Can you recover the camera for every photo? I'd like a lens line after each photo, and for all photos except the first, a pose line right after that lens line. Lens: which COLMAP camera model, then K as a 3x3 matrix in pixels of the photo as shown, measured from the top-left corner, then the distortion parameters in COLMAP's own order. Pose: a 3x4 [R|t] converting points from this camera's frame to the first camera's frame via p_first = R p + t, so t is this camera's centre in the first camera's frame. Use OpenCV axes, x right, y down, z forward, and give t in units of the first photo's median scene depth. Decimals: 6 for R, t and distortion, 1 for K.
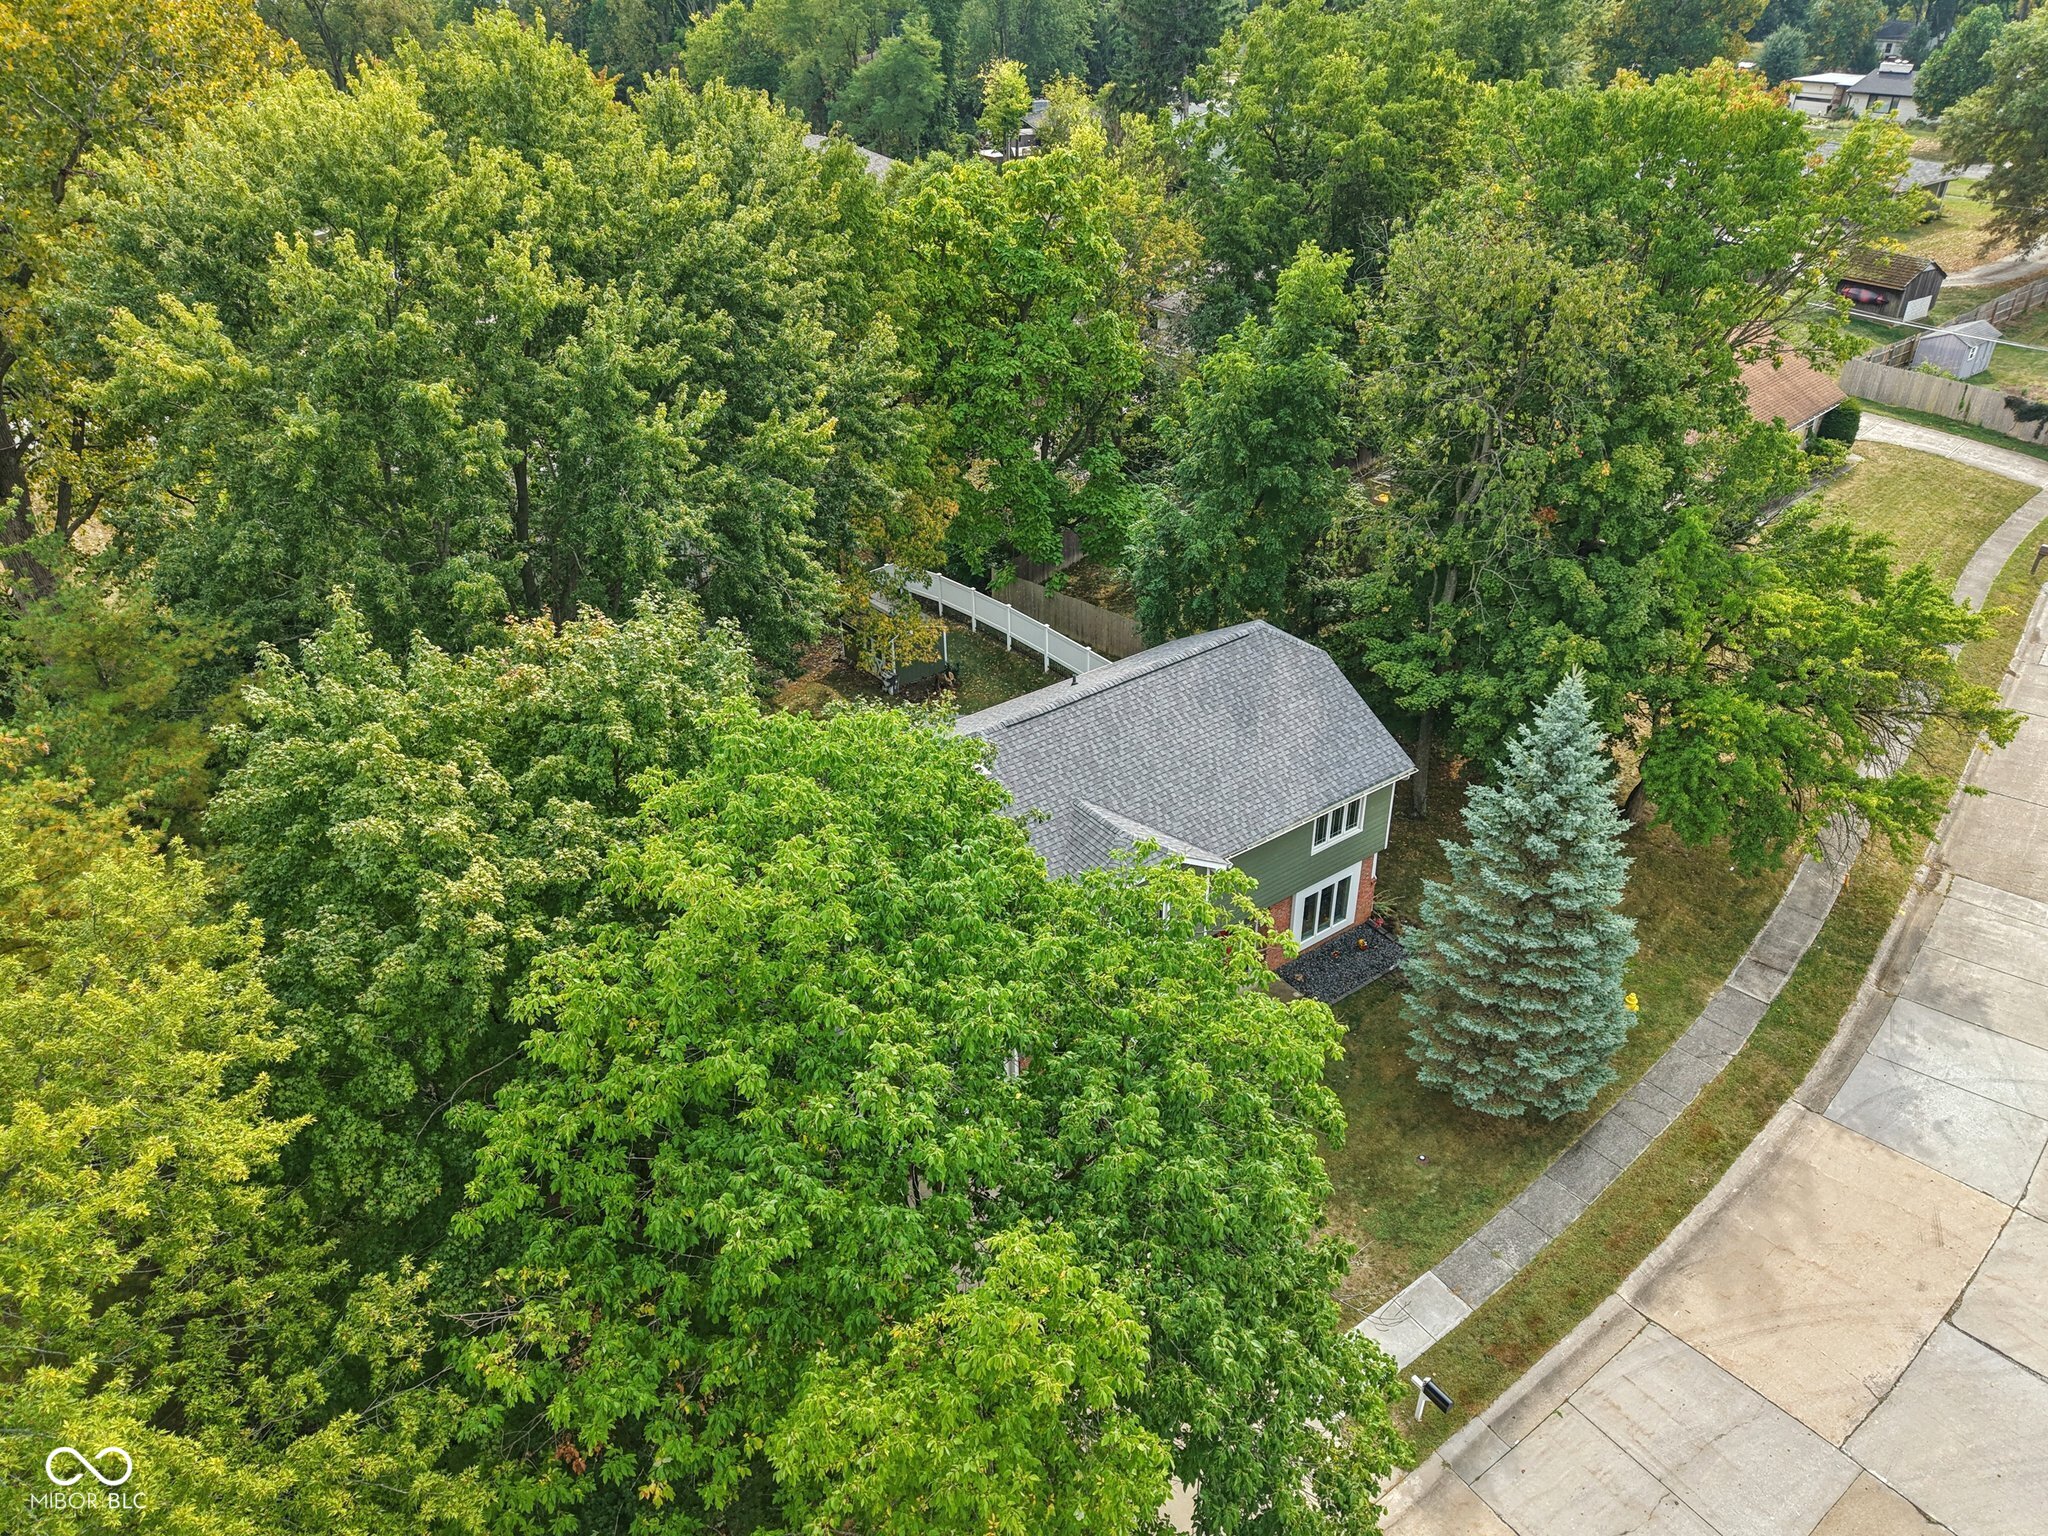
lens RADIAL K [[1424.6, 0, 1024.6], [0, 1424.6, 778.3], [0, 0, 1]] dist [0.013360, -0.022194]
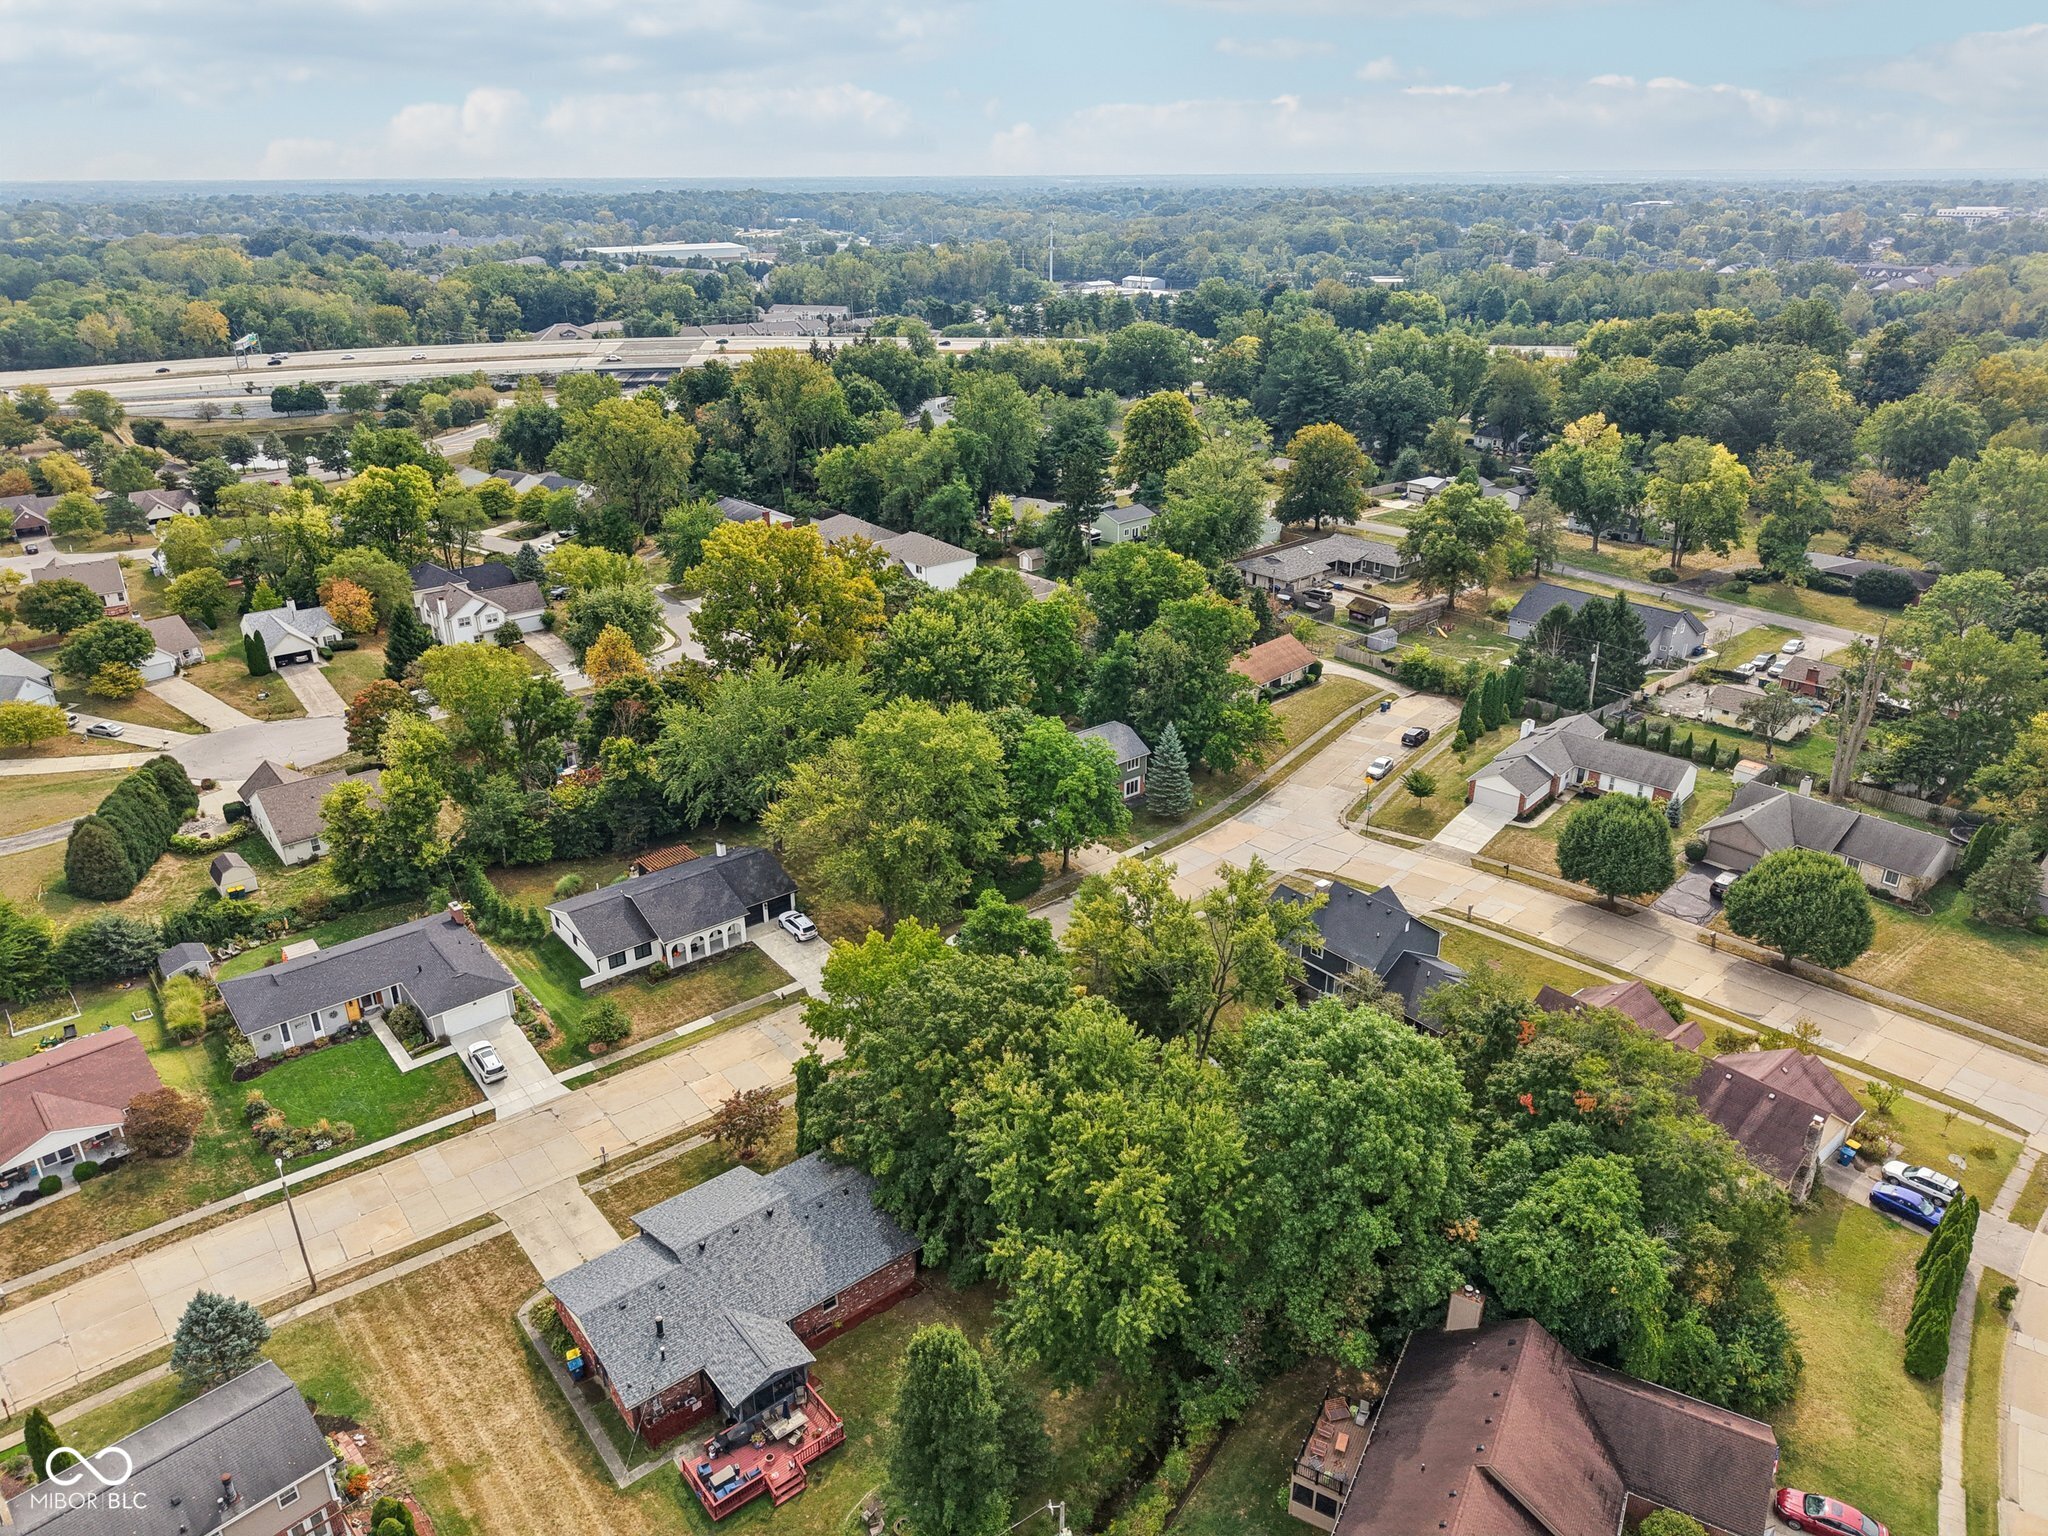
lens RADIAL K [[1424.6, 0, 1014.3], [0, 1424.6, 753.9], [0, 0, 1]] dist [0.013360, -0.022194]
pose [[0.998393, -0.013607, 0.055008, -0.327260], [0.022562, 0.985935, -0.165599, 0.614468], [-0.051981, 0.166574, 0.984658, -2.818718]]
